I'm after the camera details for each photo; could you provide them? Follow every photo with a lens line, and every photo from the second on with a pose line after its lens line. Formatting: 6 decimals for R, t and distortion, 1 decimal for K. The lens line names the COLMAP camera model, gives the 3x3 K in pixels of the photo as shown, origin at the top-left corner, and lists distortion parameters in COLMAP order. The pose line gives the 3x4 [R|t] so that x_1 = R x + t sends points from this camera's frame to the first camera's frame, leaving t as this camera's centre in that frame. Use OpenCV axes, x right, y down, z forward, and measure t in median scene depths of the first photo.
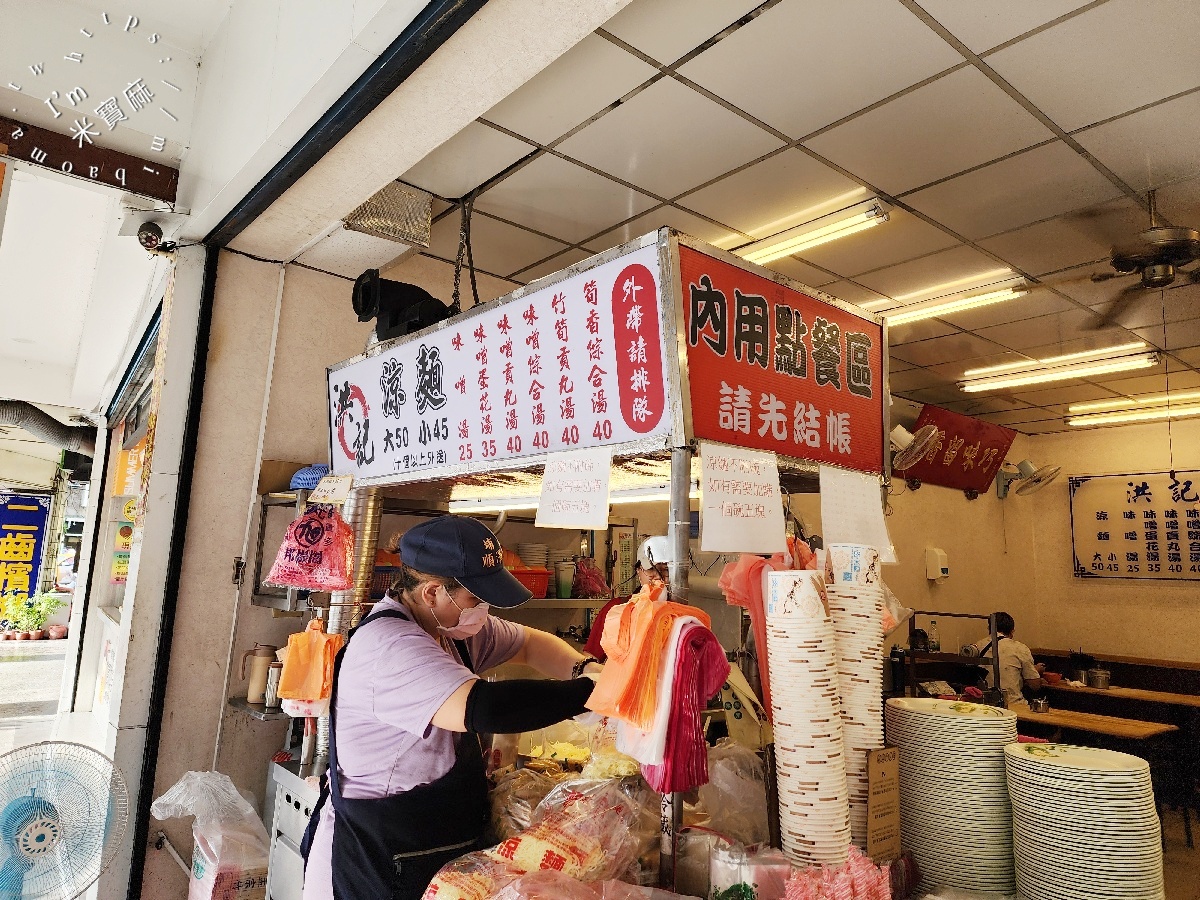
lens RADIAL K [[811.8, 0, 577.7], [0, 811.8, 433.4], [0, 0, 1]] dist [0.028287, -0.003814]
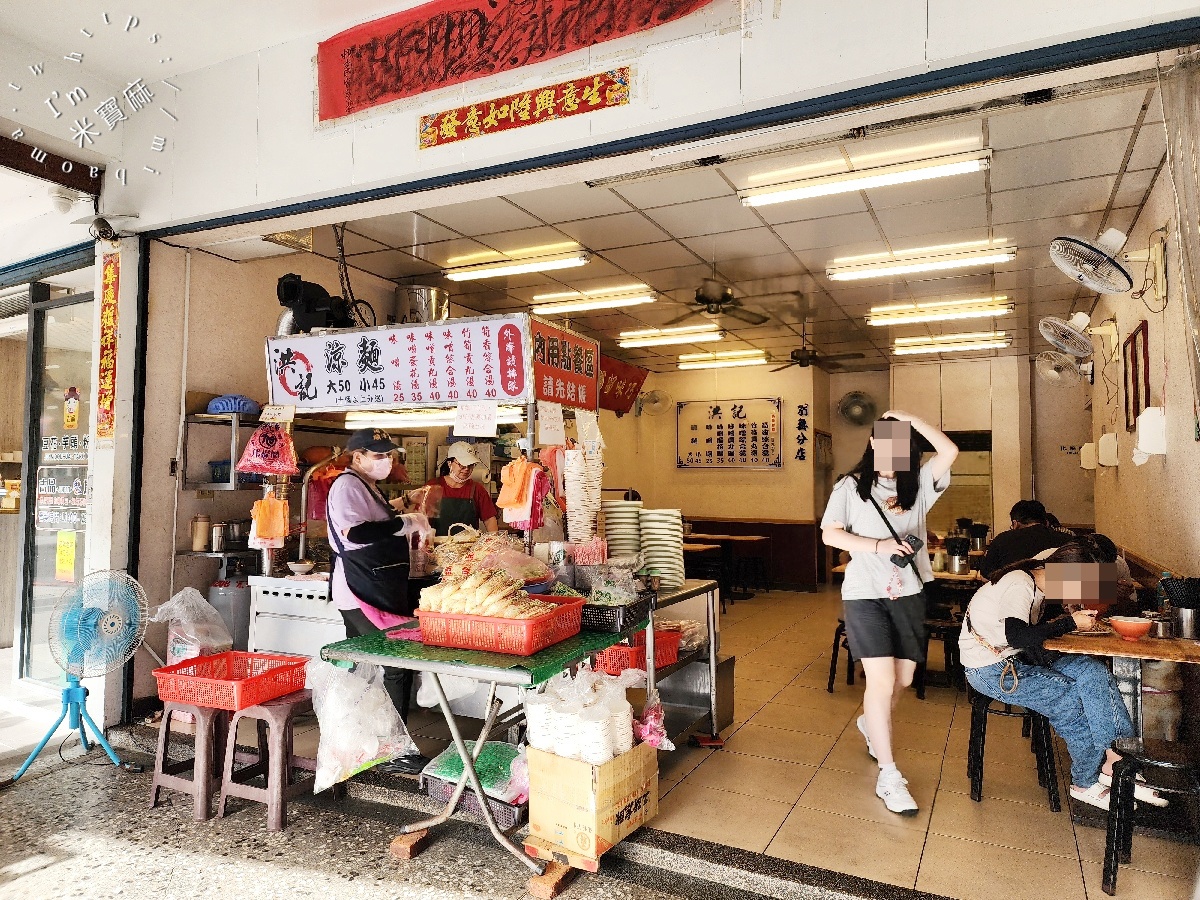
lens RADIAL K [[824.0, 0, 600.0], [0, 824.0, 450.0], [0, 0, 1]] dist [0.026528, -0.001848]
pose [[0.906397, -0.013304, 0.422218, -0.500756], [-0.040700, 0.992104, 0.118633, -0.098372], [-0.420462, -0.124713, 0.898698, -0.923325]]
